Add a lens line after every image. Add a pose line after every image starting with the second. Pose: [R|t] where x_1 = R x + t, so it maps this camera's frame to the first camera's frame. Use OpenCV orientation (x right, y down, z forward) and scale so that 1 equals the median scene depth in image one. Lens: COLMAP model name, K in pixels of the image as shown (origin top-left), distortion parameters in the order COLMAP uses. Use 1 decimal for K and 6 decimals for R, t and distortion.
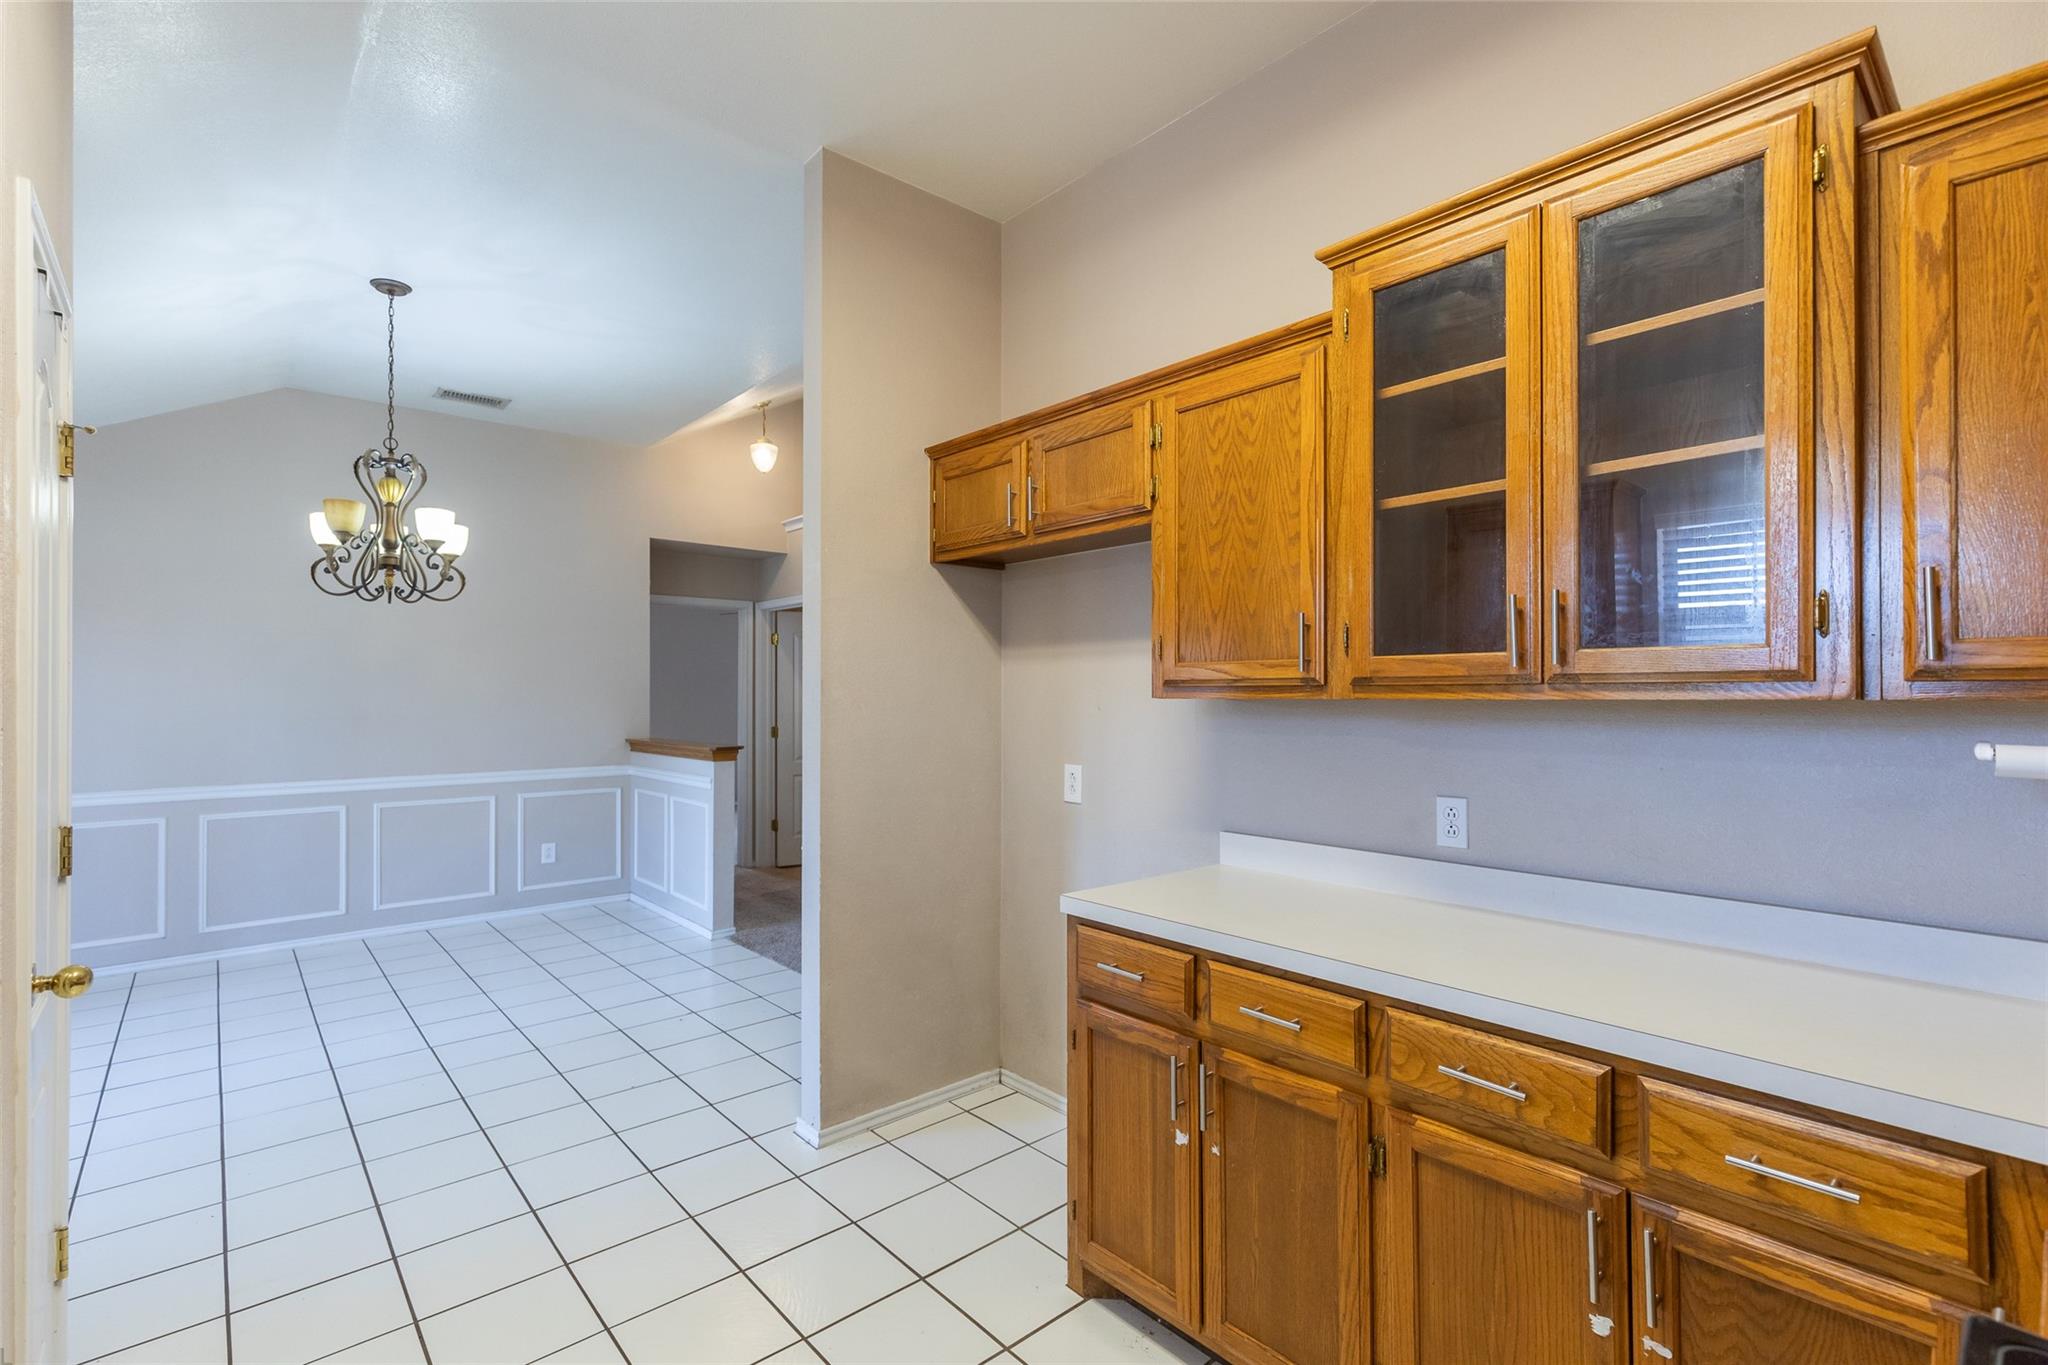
lens RADIAL K [[918.3, 0, 1020.9], [0, 918.3, 688.2], [0, 0, 1]] dist [0.012998, -0.003488]
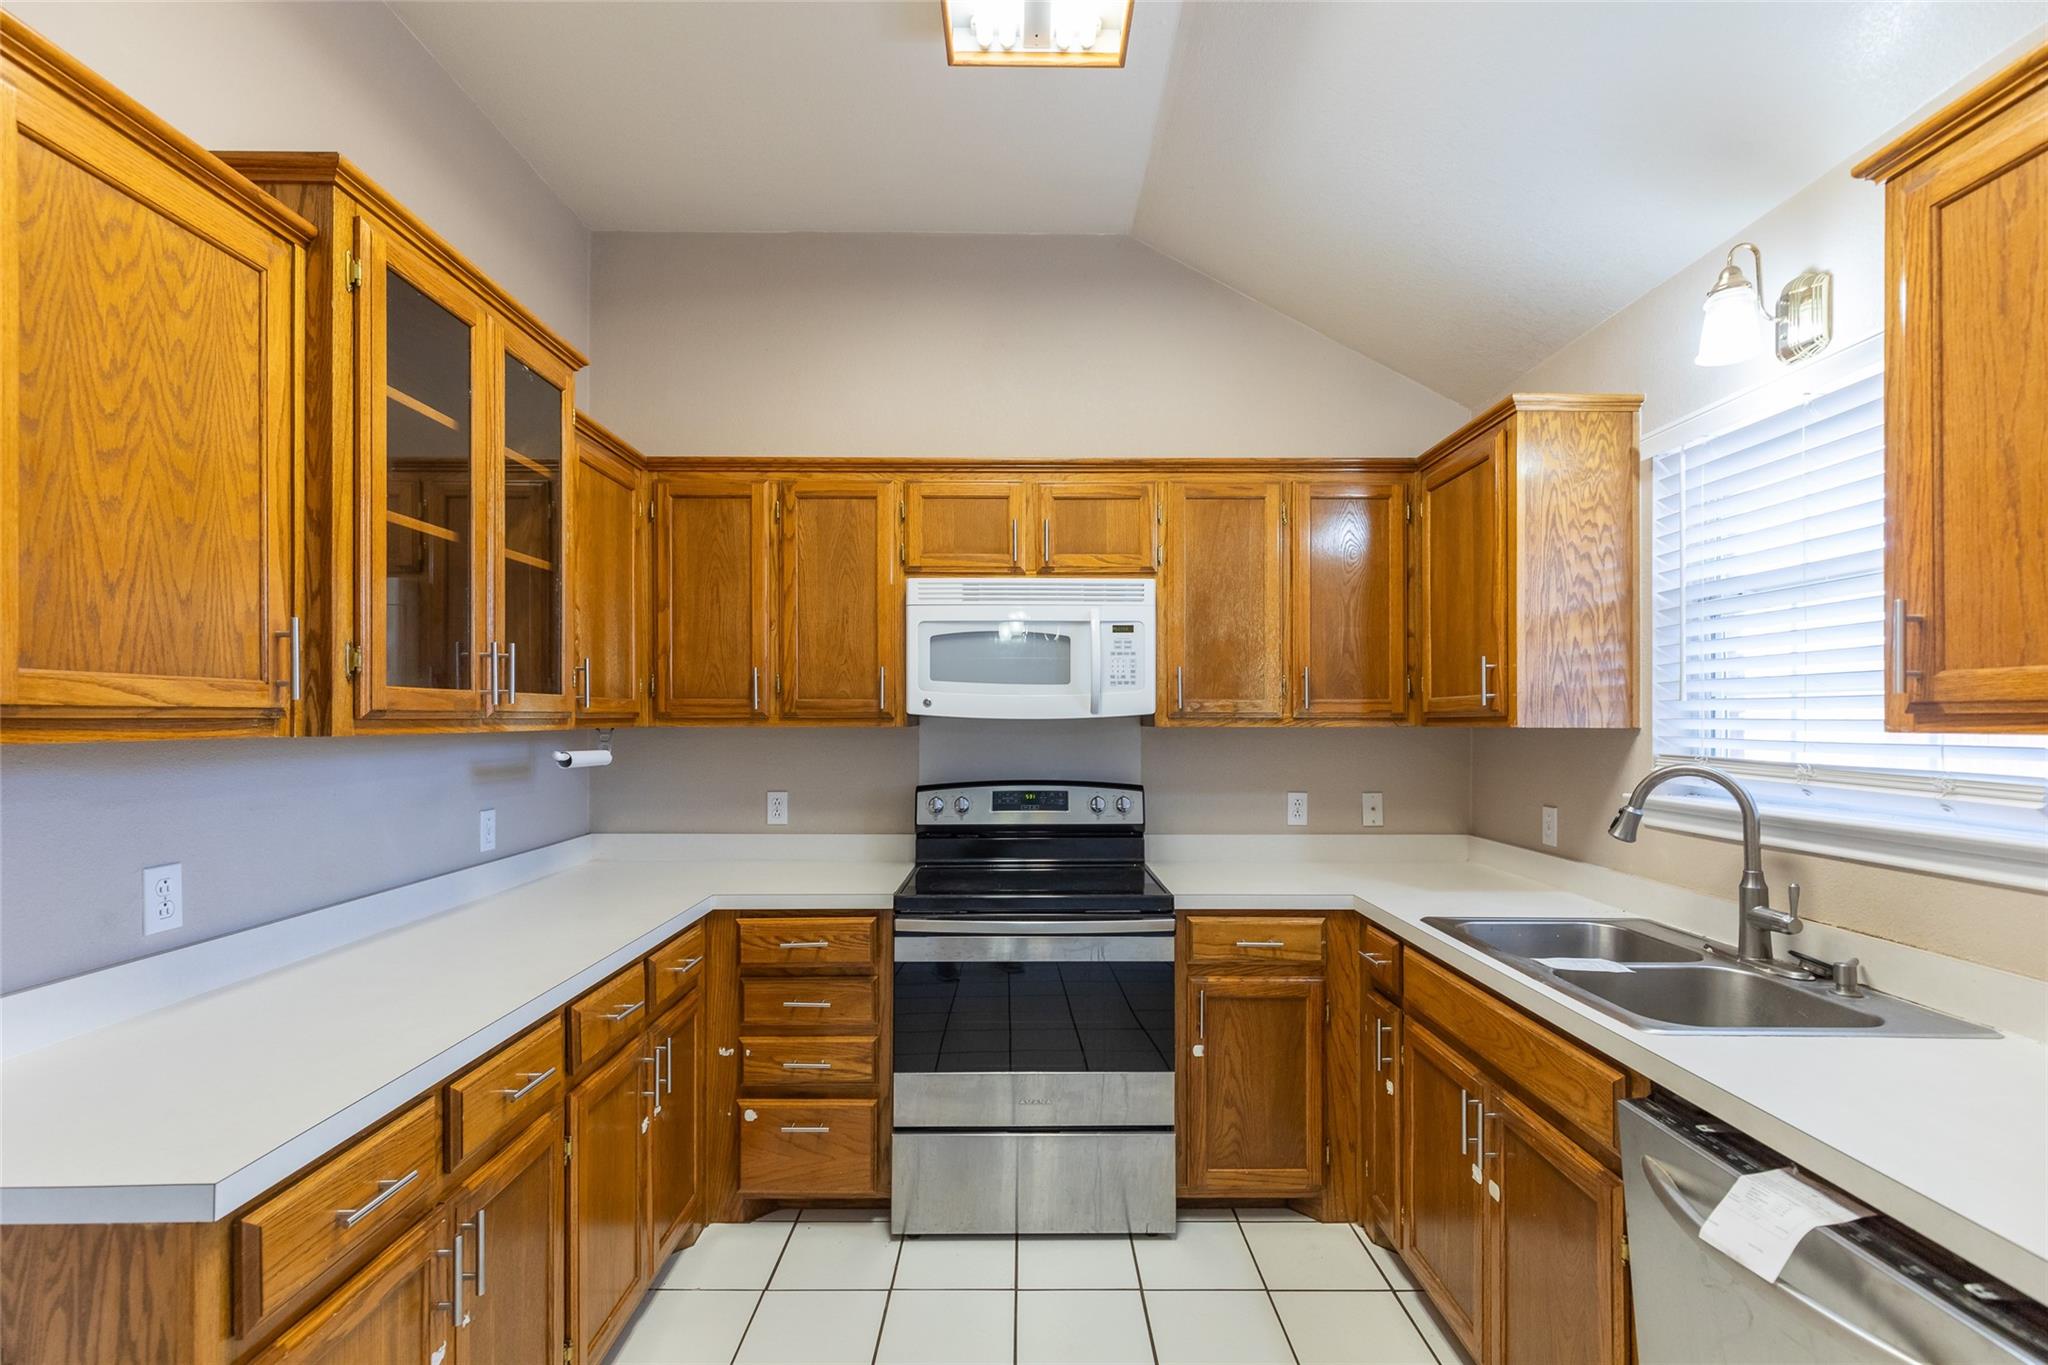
lens RADIAL K [[918.3, 0, 1027.9], [0, 918.3, 721.5], [0, 0, 1]] dist [0.012998, -0.003488]
pose [[-0.755815, -0.001779, 0.654782, -0.561090], [-0.005235, 0.999981, -0.003325, -0.001521], [-0.654764, -0.005941, -0.755810, 1.096172]]
